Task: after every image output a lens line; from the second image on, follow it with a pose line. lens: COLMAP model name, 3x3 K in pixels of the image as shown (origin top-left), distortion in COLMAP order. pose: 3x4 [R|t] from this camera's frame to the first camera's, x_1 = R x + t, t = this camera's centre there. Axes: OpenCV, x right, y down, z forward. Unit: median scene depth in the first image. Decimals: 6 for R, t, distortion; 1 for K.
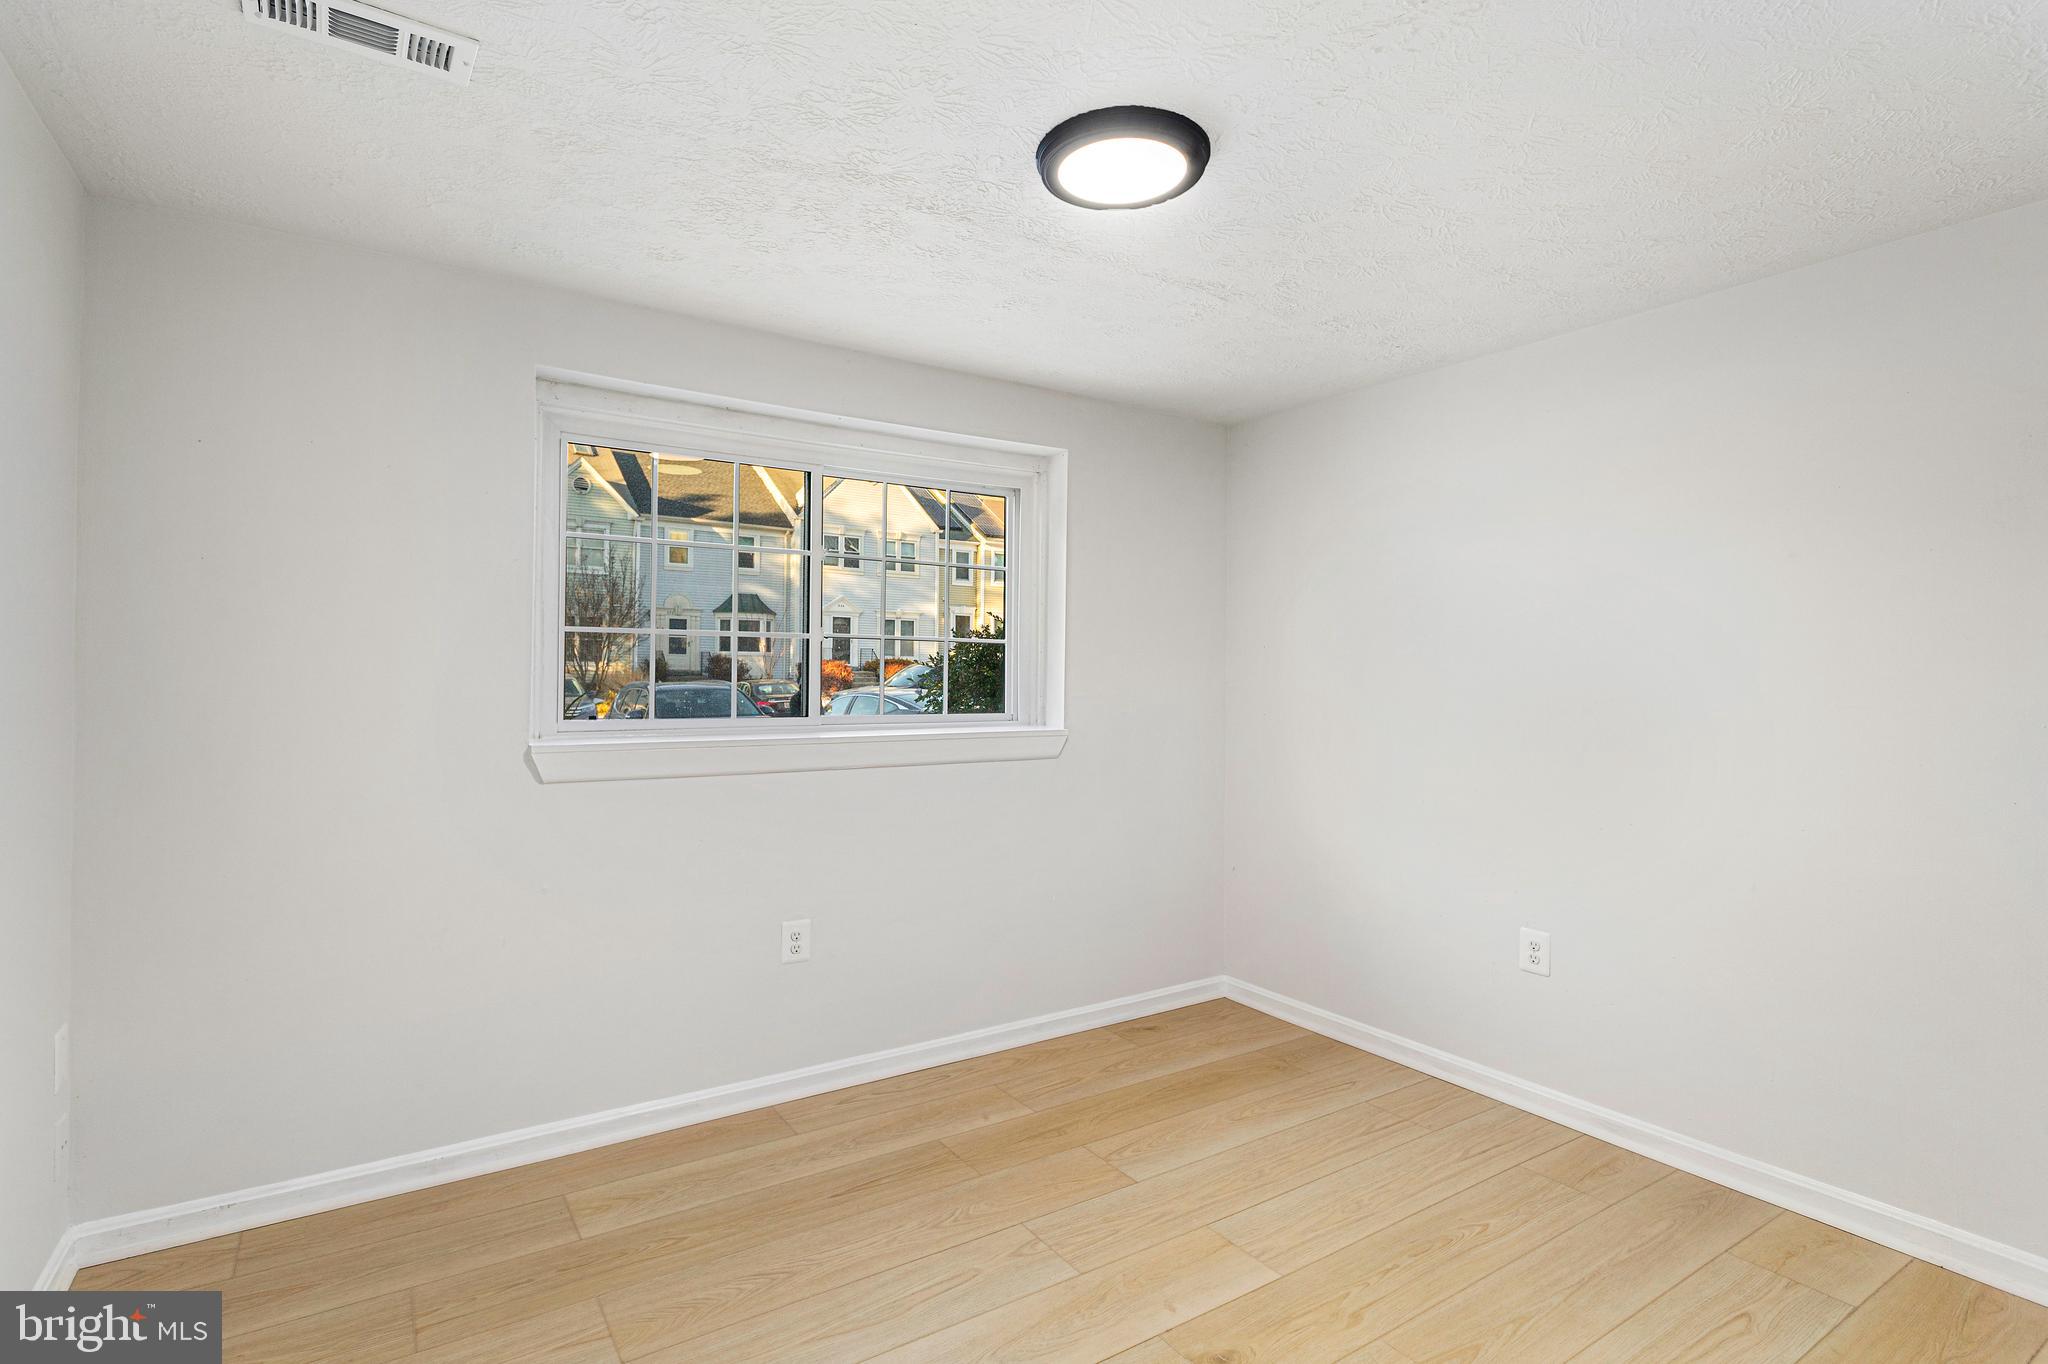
lens RADIAL K [[988.1, 0, 1019.3], [0, 988.1, 663.1], [0, 0, 1]] dist [-0.001211, 0.000634]
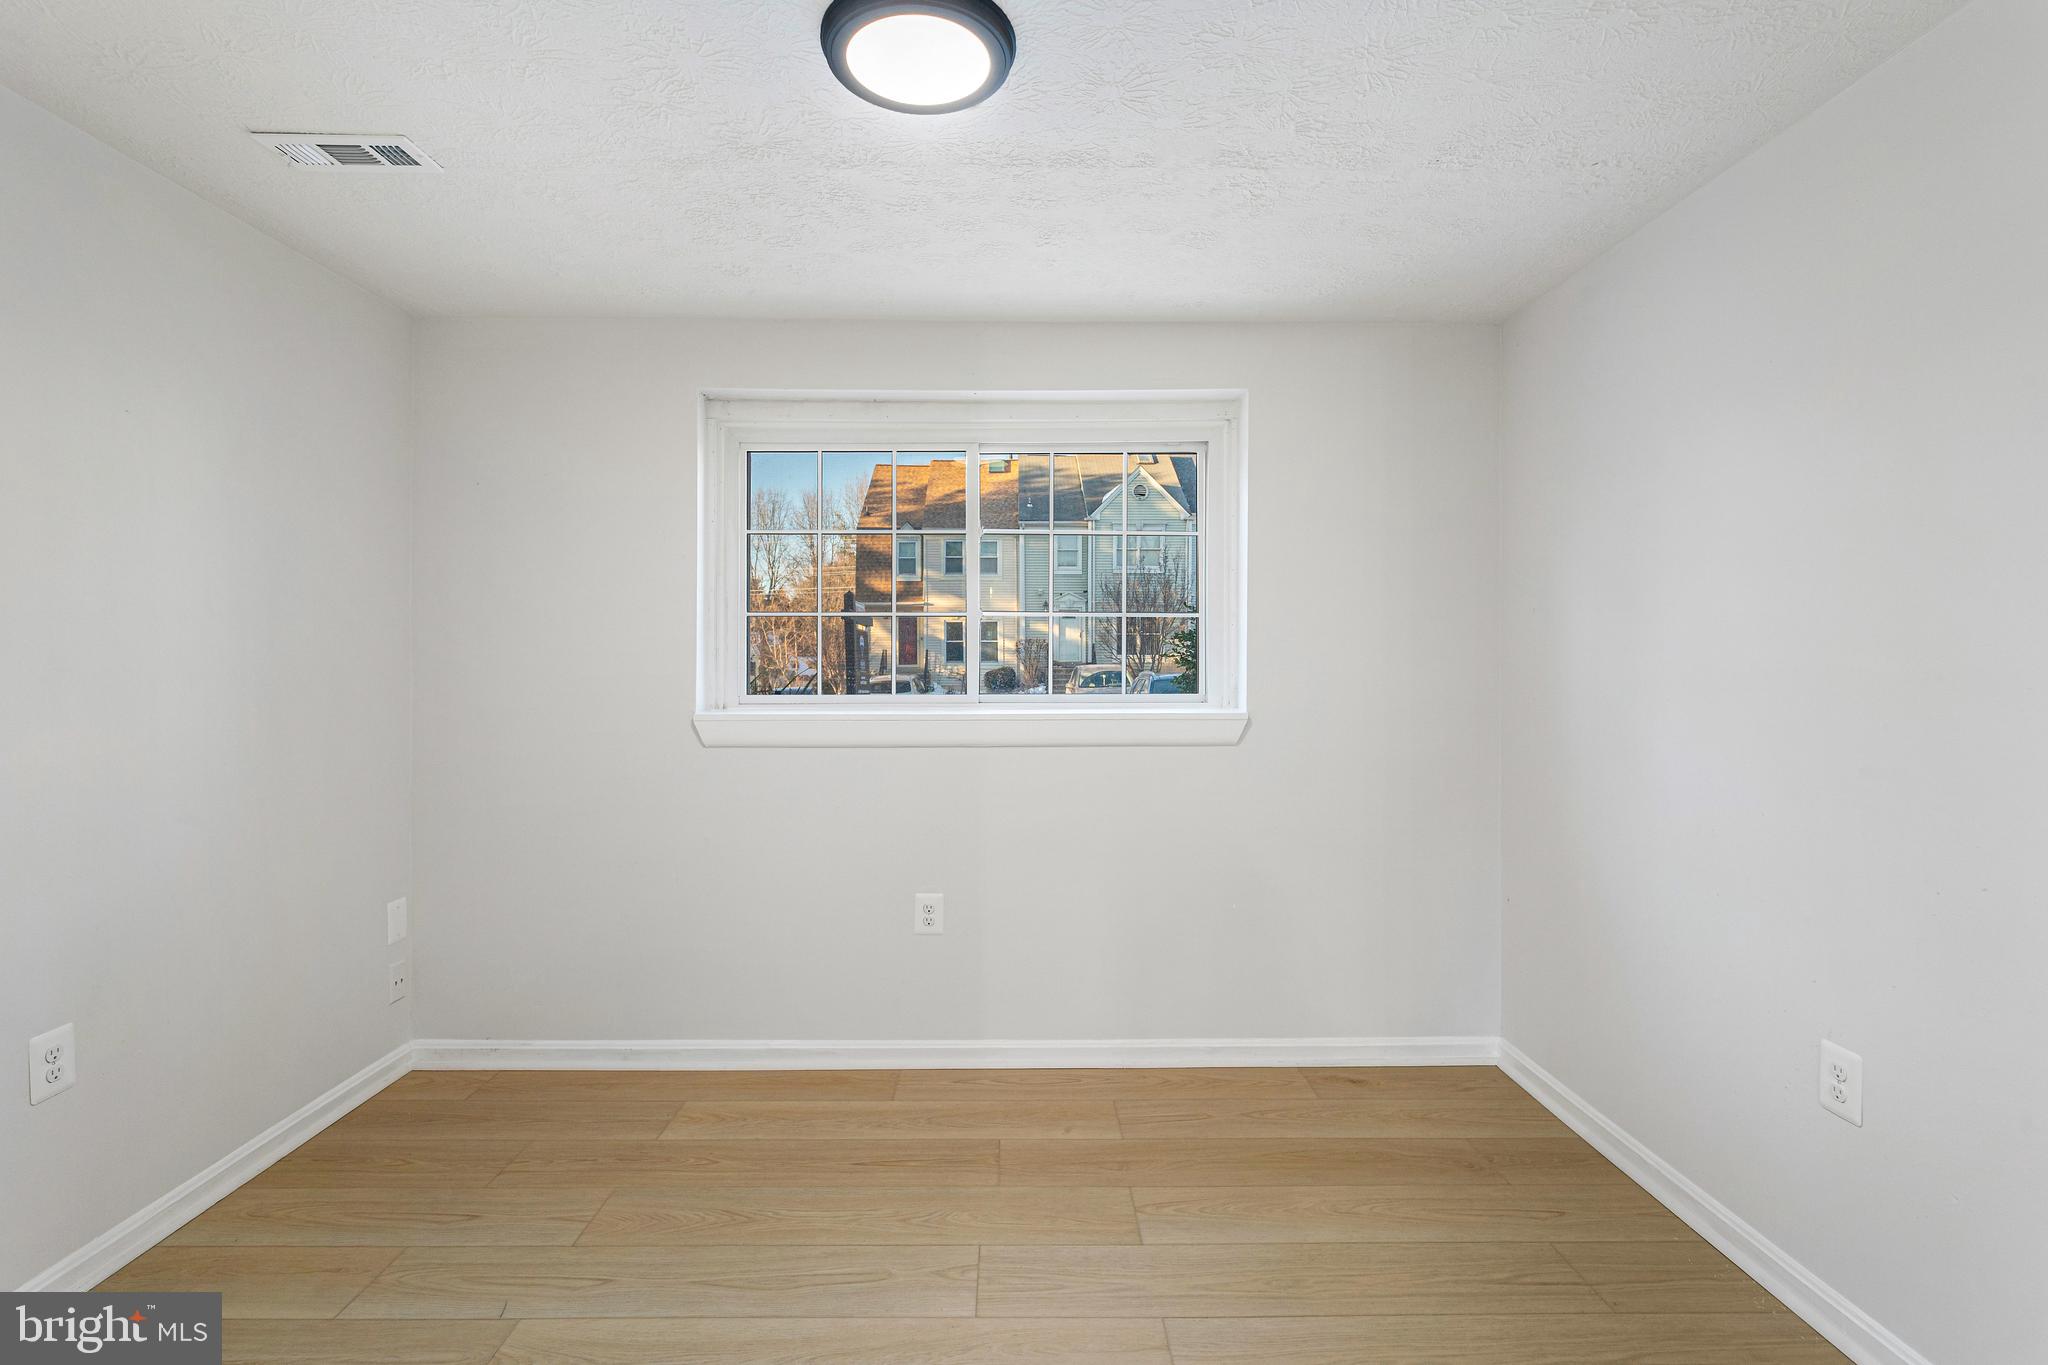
lens RADIAL K [[988.1, 0, 1019.3], [0, 988.1, 663.6], [0, 0, 1]] dist [-0.001211, 0.000634]
pose [[0.839000, -0.009989, -0.544039, 0.424559], [0.014881, 0.999879, 0.004590, 0.021314], [0.543928, -0.011947, 0.839047, 0.207664]]
